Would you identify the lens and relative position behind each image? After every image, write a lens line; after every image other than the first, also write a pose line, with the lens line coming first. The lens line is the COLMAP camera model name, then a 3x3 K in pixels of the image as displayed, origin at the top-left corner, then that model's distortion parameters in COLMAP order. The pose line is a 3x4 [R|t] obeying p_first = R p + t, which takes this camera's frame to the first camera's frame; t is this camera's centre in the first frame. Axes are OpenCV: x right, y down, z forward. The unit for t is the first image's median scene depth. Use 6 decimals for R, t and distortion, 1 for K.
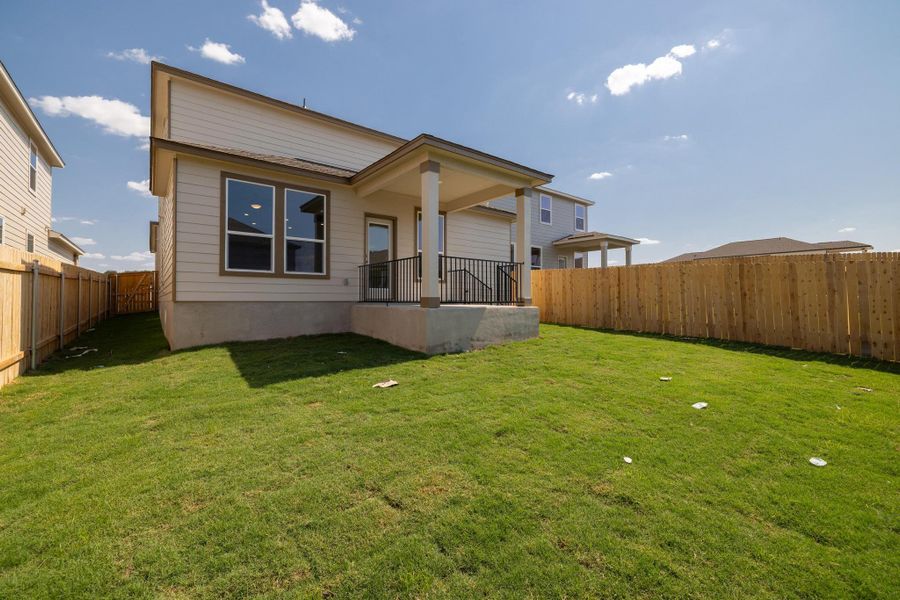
lens RADIAL K [[379.6, 0, 456.0], [0, 379.6, 293.7], [0, 0, 1]] dist [0.001056, 0.000883]
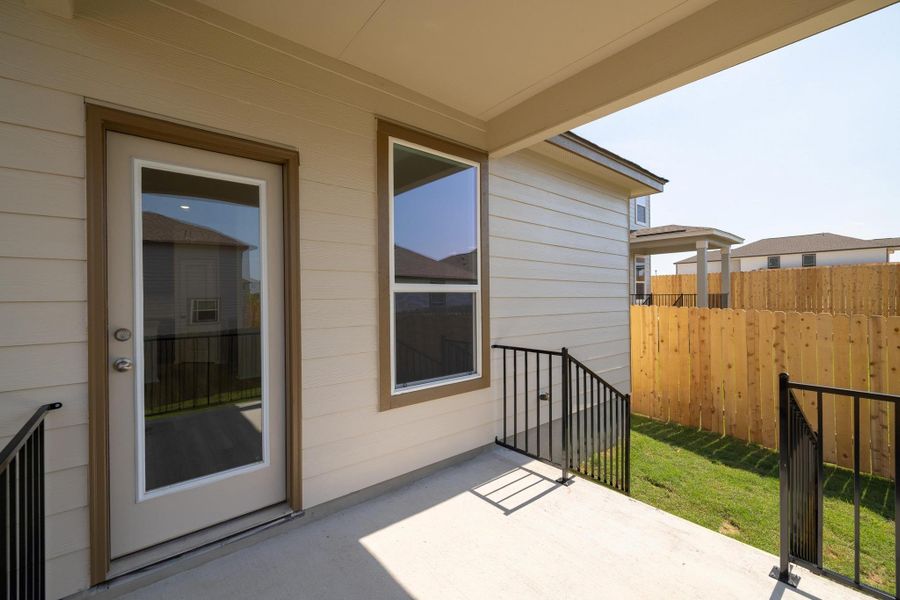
lens RADIAL K [[379.6, 0, 445.7], [0, 379.6, 297.3], [0, 0, 1]] dist [0.001056, 0.000883]
pose [[0.999979, -0.006449, 0.000697, -0.078769], [0.006437, 0.999852, 0.015978, -0.138970], [-0.000799, -0.015973, 0.999872, 0.919573]]
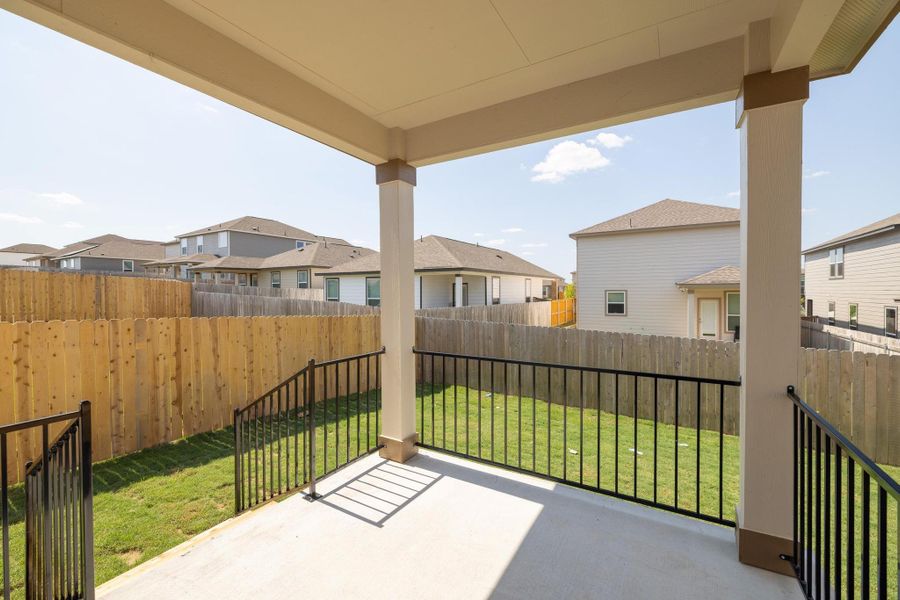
lens RADIAL K [[379.6, 0, 442.2], [0, 379.6, 298.5], [0, 0, 1]] dist [0.001056, 0.000883]
pose [[-0.334847, -0.014783, 0.942157, -0.237883], [-0.012024, 0.999863, 0.011415, -0.148286], [-0.942196, -0.007506, -0.334978, 1.161462]]
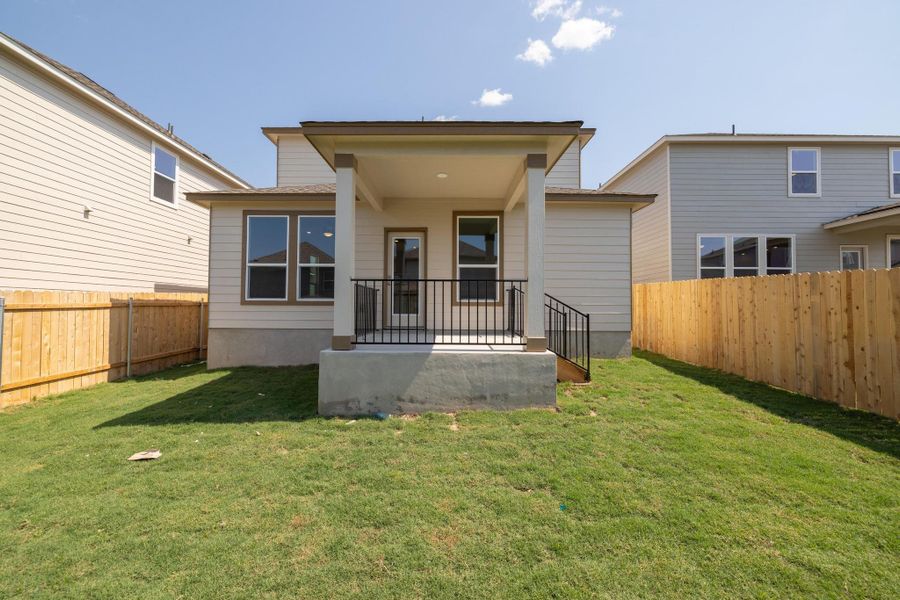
lens RADIAL K [[379.6, 0, 447.6], [0, 379.6, 299.3], [0, 0, 1]] dist [0.001056, 0.000883]
pose [[0.771840, -0.008677, -0.635758, 0.482309], [0.003136, 0.999947, -0.009841, -0.045413], [0.635809, 0.005602, 0.771826, 0.470882]]
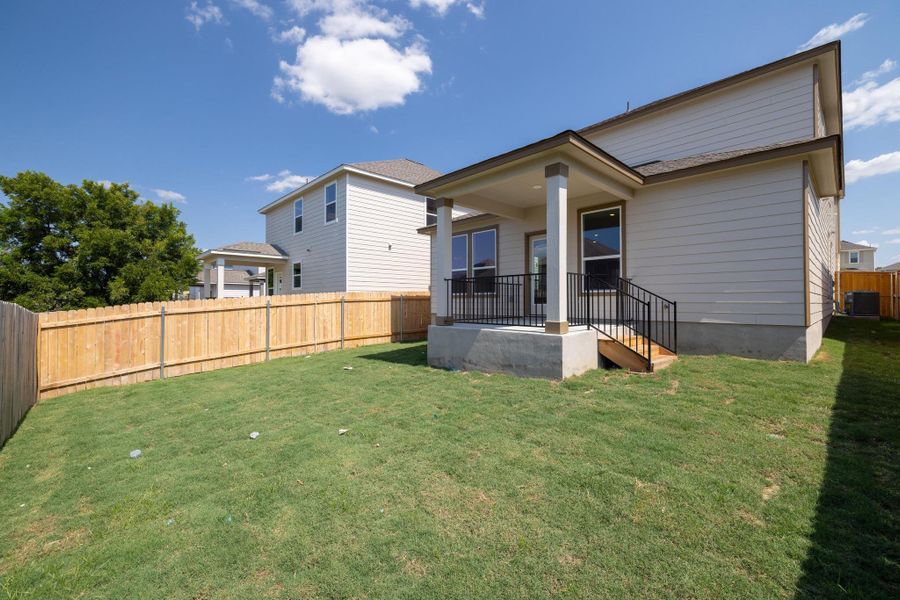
lens RADIAL K [[379.6, 0, 444.5], [0, 379.6, 303.3], [0, 0, 1]] dist [0.001056, 0.000883]
pose [[0.069367, 0.006597, -0.997569, 0.918406], [0.018462, 0.999798, 0.007896, -0.033875], [0.997420, -0.018965, 0.069232, 0.785870]]
